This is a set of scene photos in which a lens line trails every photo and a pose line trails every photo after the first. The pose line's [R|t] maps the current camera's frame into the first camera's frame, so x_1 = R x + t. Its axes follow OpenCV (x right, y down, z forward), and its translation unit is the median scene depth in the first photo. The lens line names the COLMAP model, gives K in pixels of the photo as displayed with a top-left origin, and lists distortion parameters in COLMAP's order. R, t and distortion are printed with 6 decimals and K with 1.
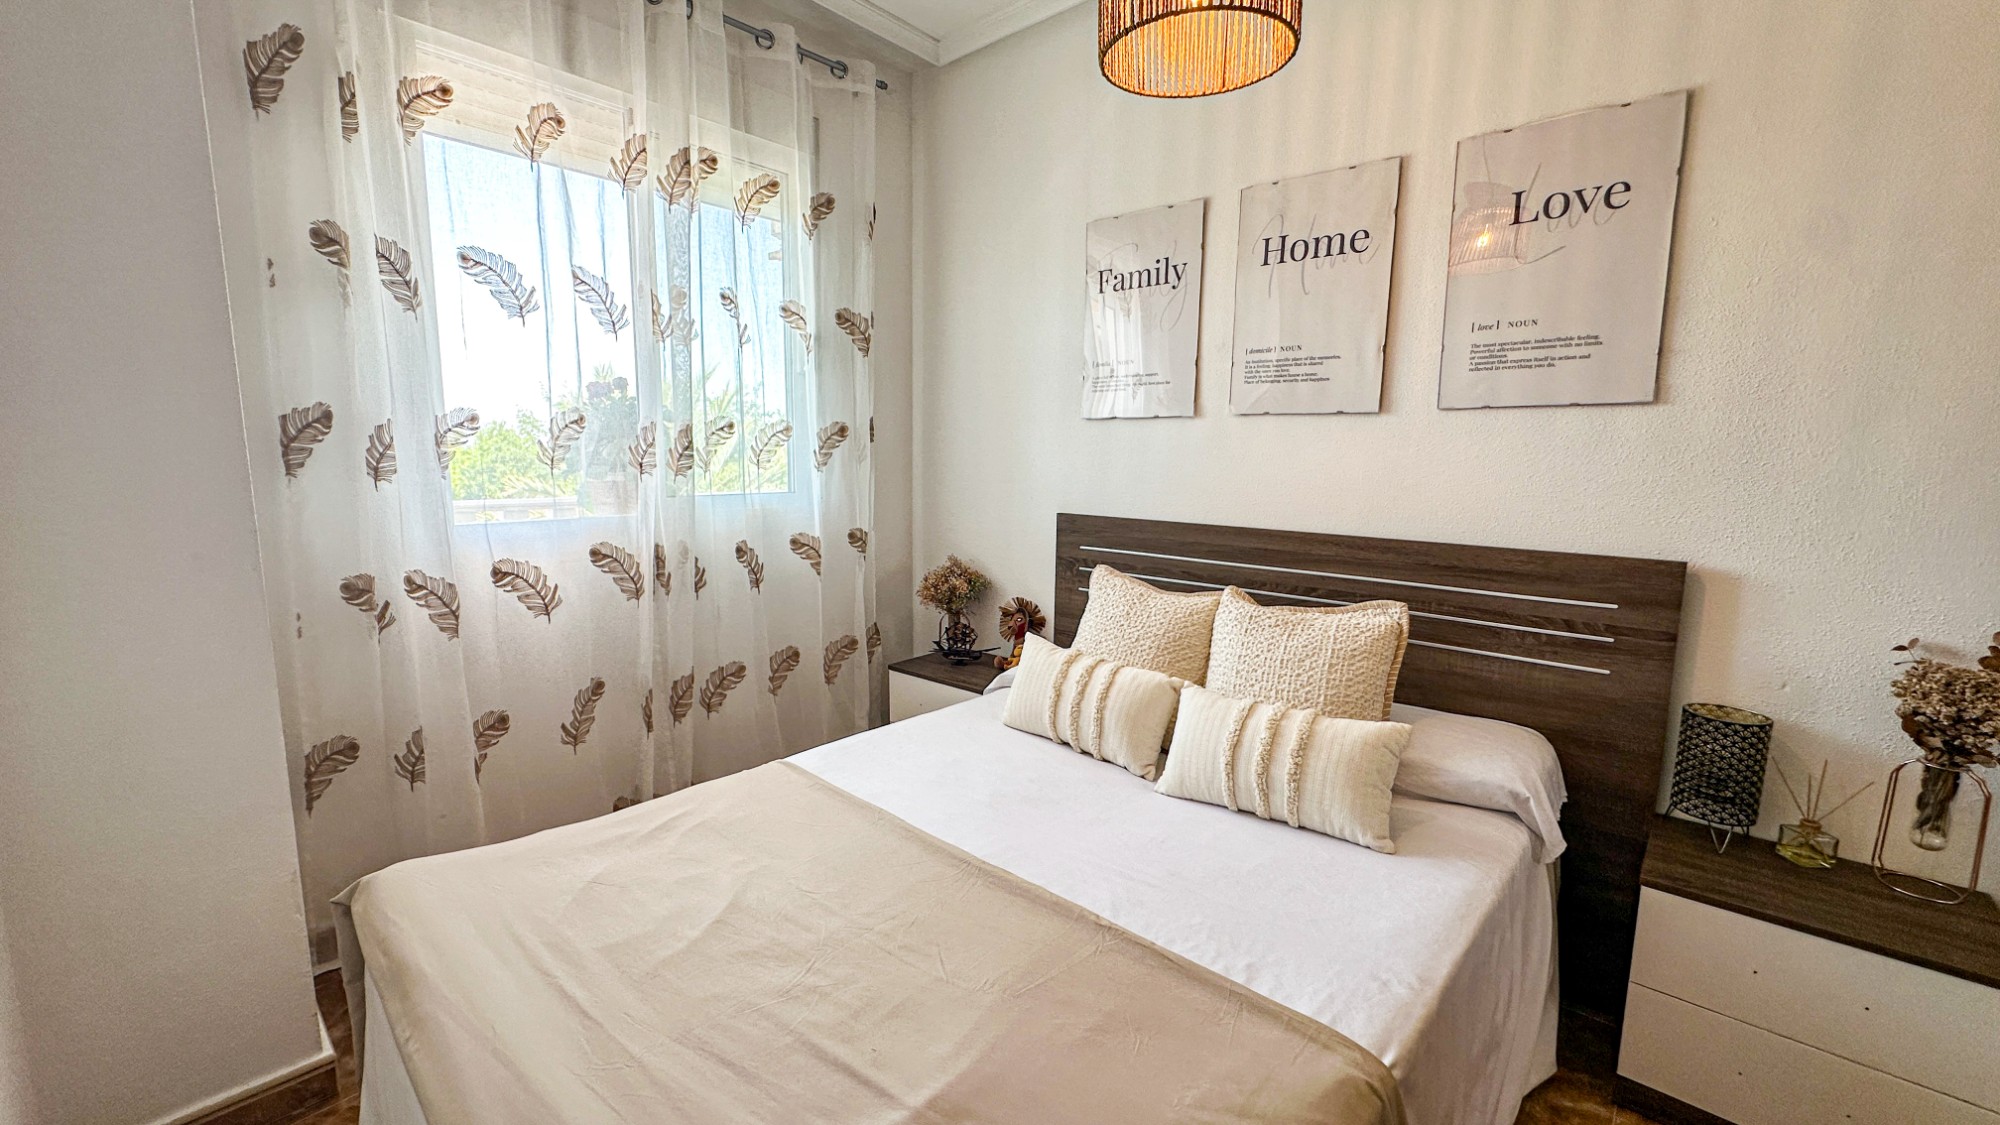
lens RADIAL K [[798.0, 0, 1000.9], [0, 798.0, 557.0], [0, 0, 1]] dist [-0.001580, 0.000477]
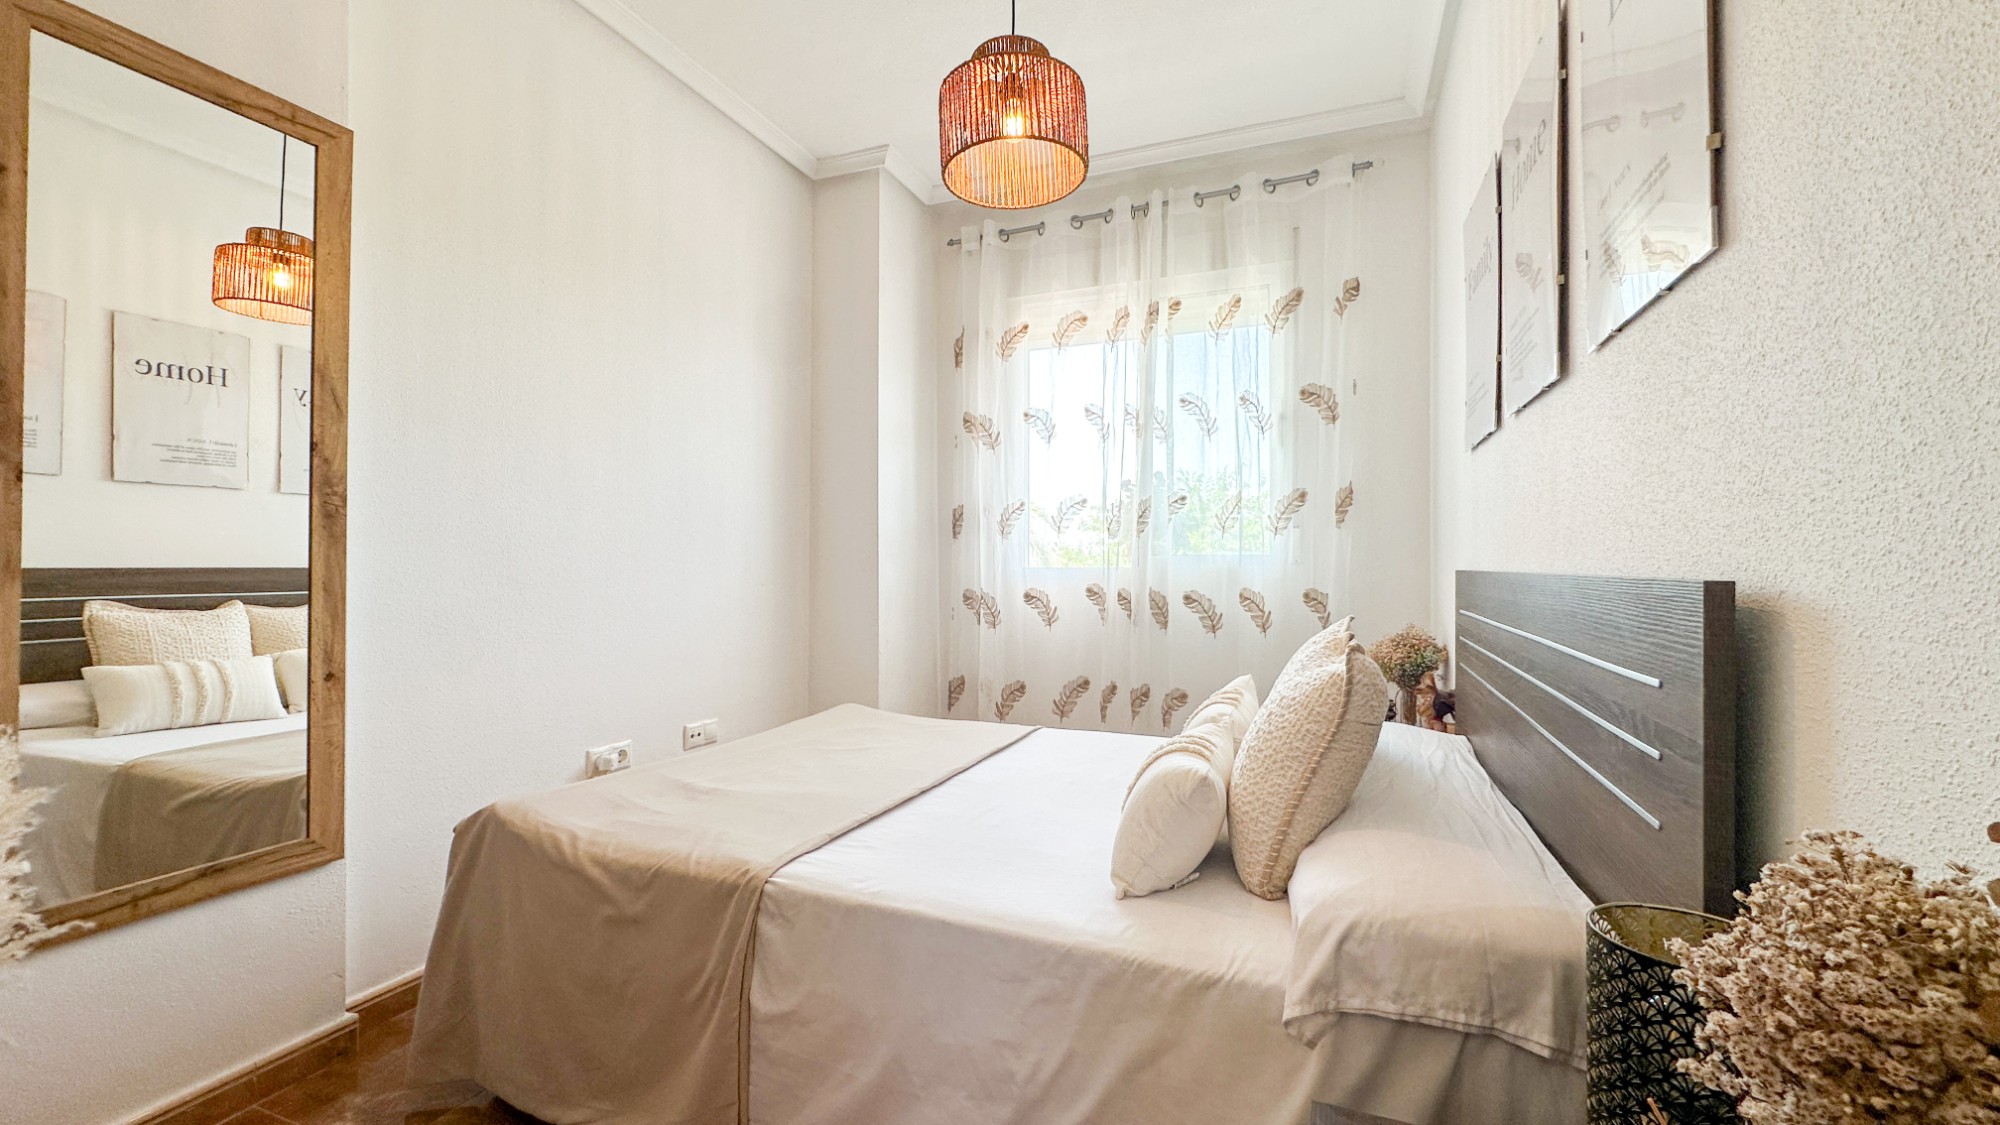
lens RADIAL K [[798.0, 0, 1000.9], [0, 798.0, 557.0], [0, 0, 1]] dist [-0.001580, 0.000477]
pose [[0.329647, -0.022421, -0.943838, 1.014768], [-0.122188, 0.990297, -0.066200, 0.061683], [0.936164, 0.137149, 0.323709, 0.442728]]
